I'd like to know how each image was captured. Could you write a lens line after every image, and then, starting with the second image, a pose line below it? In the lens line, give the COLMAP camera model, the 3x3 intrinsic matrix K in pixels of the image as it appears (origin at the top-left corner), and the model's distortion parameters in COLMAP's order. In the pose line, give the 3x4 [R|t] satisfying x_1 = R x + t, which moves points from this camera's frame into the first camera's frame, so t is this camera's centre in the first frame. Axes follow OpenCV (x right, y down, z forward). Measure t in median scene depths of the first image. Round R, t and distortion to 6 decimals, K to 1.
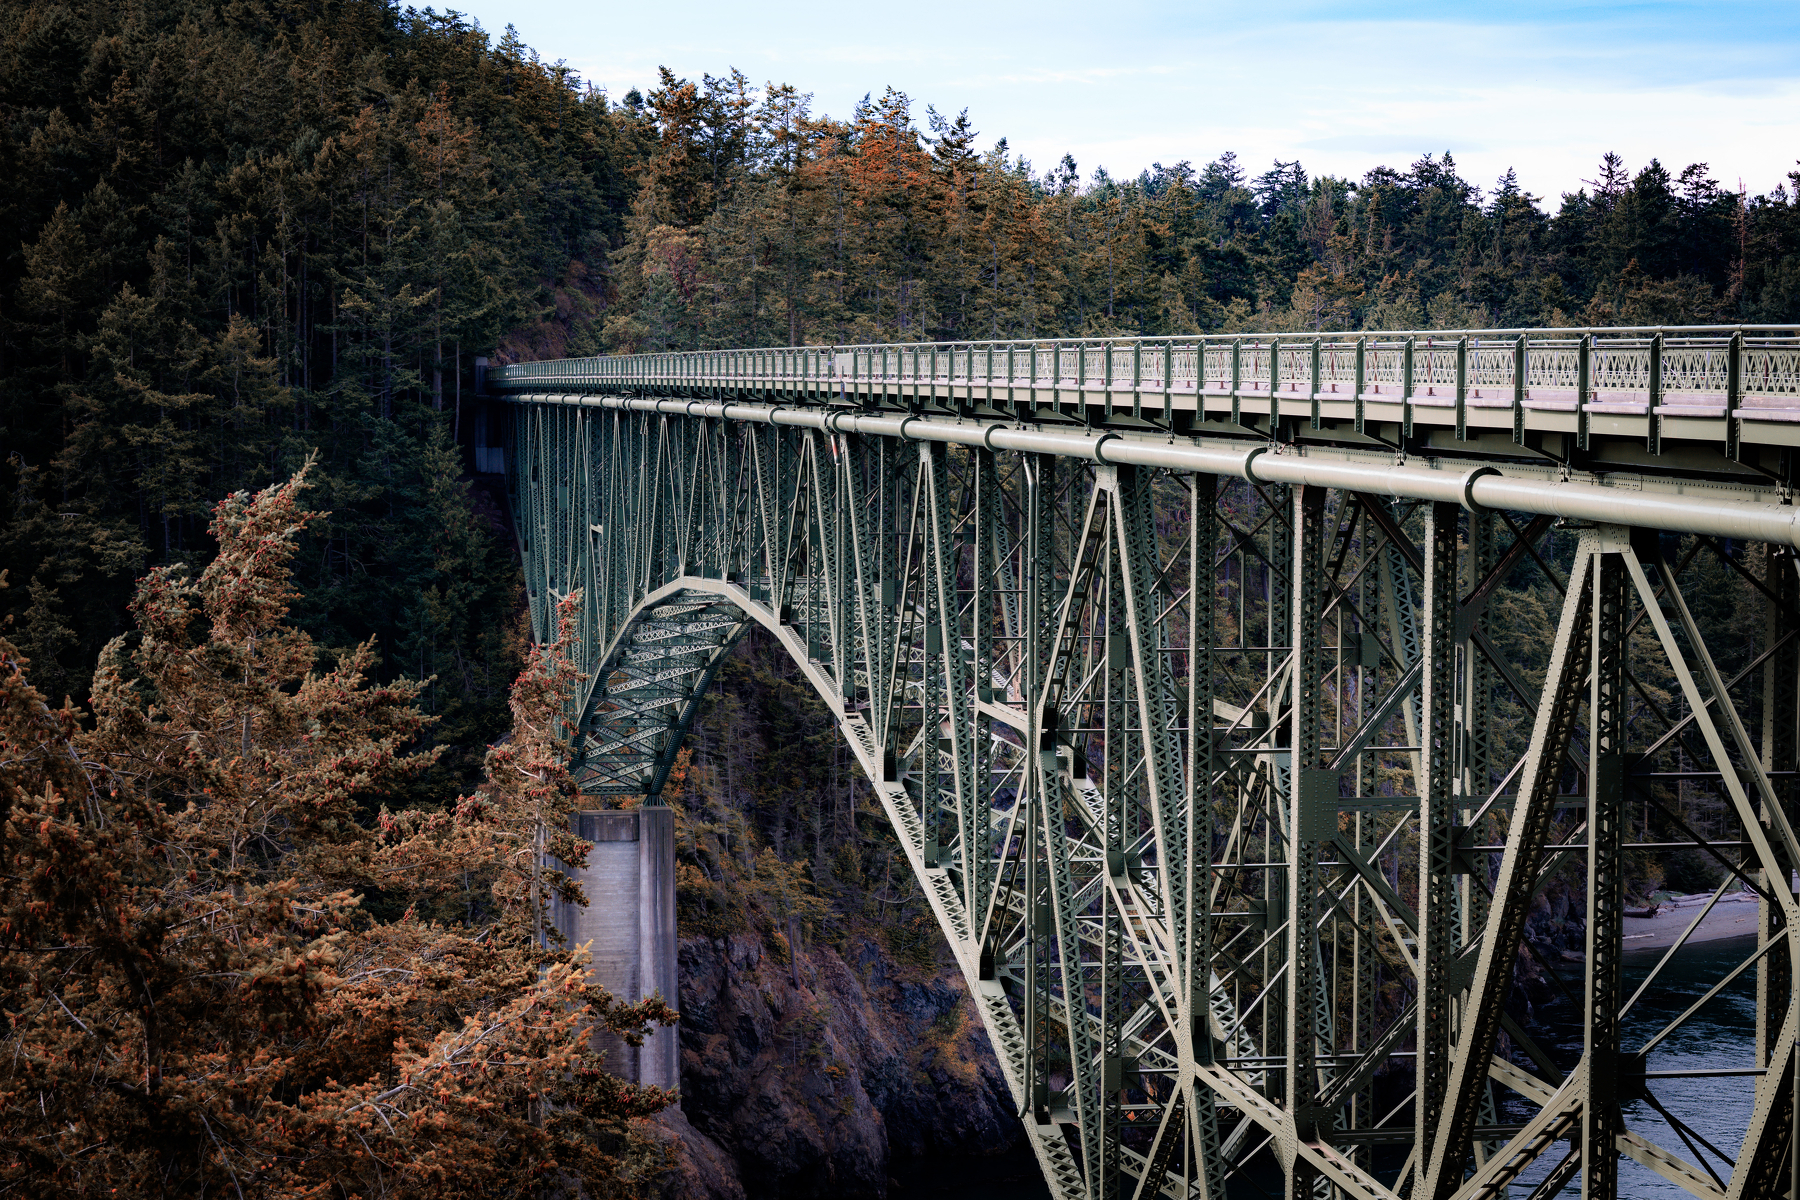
lens RADIAL K [[3606.2, 0, 899.6], [0, 3606.2, 599.1], [0, 0, 1]] dist [-0.012883, 0.000000]
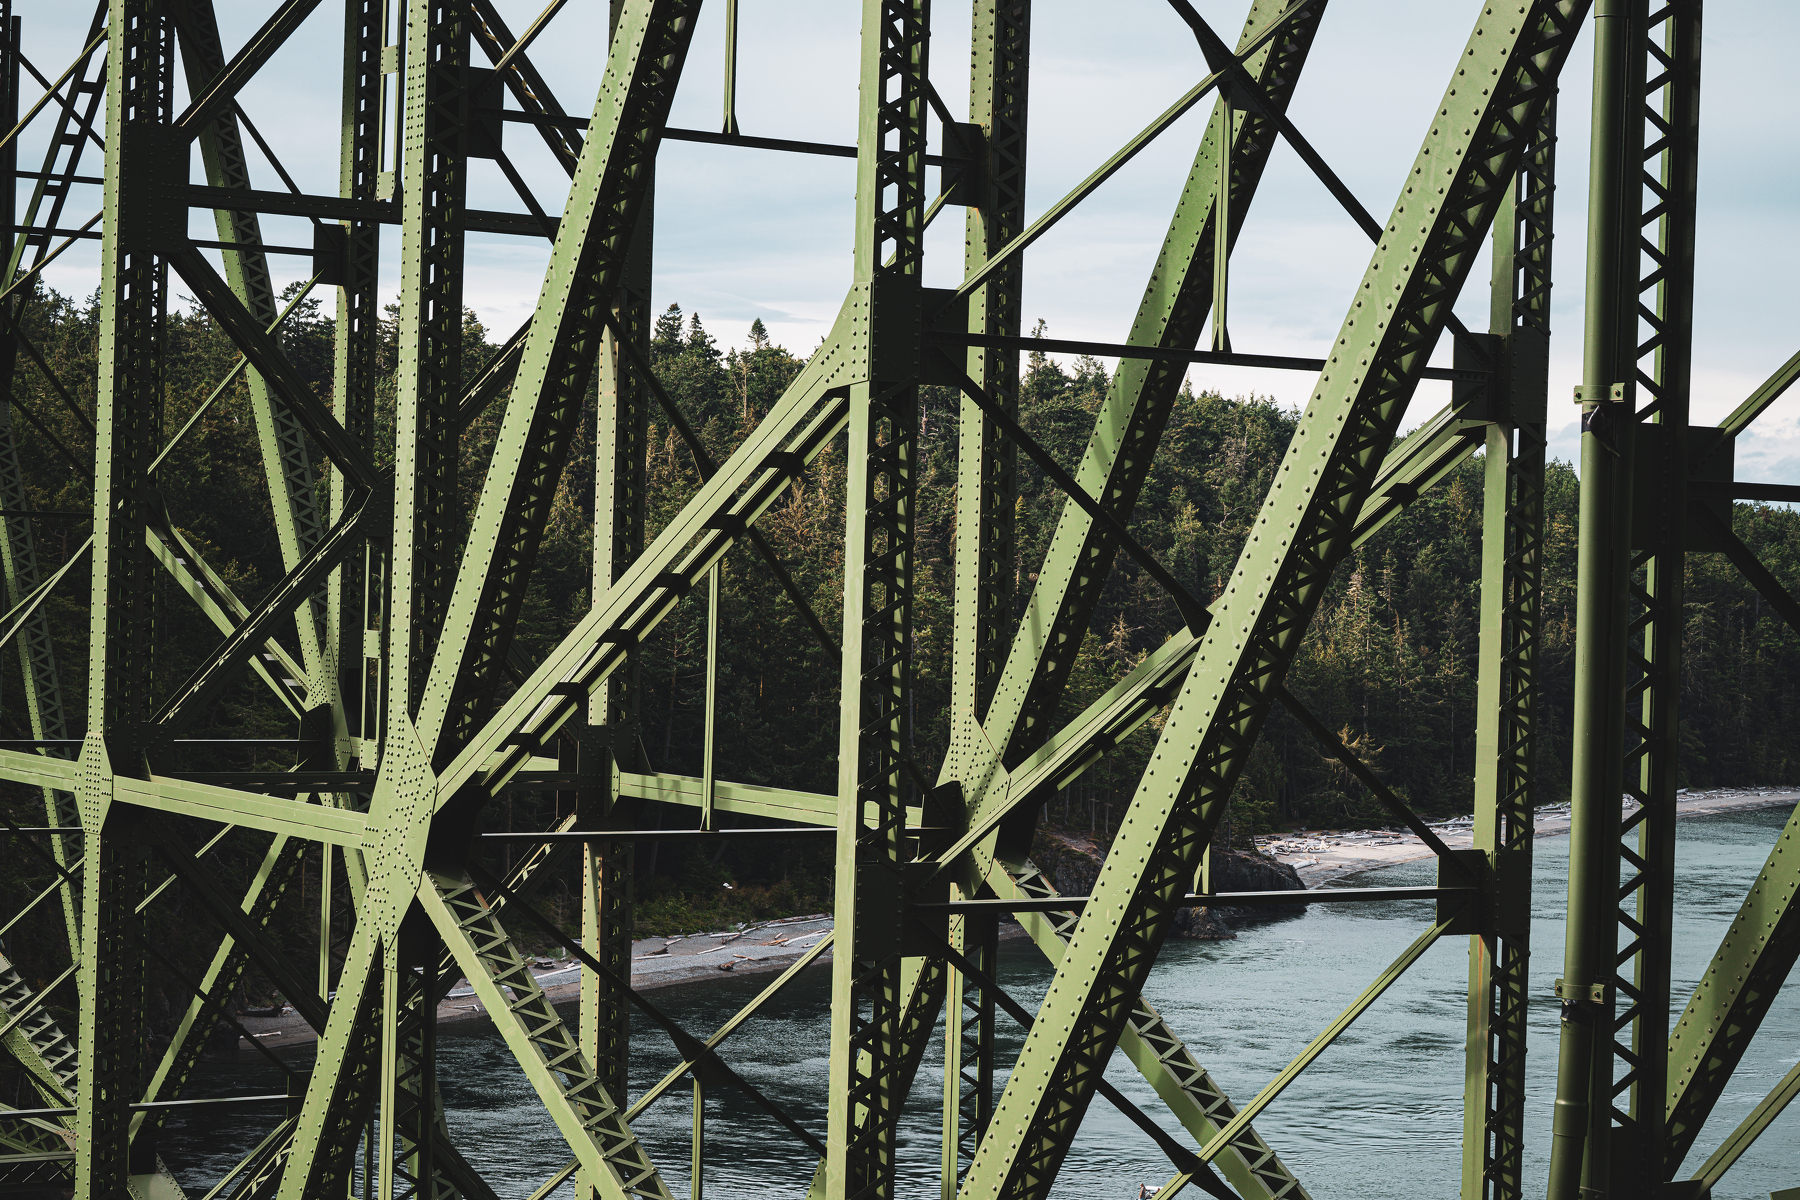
lens RADIAL K [[3606.2, 0, 903.7], [0, 3606.2, 600.8], [0, 0, 1]] dist [-0.012883, 0.000000]
pose [[0.923268, 0.018584, 0.383706, -0.002125], [0.002048, 0.998577, -0.053292, 0.152919], [-0.384150, 0.049989, 0.921916, 0.375357]]
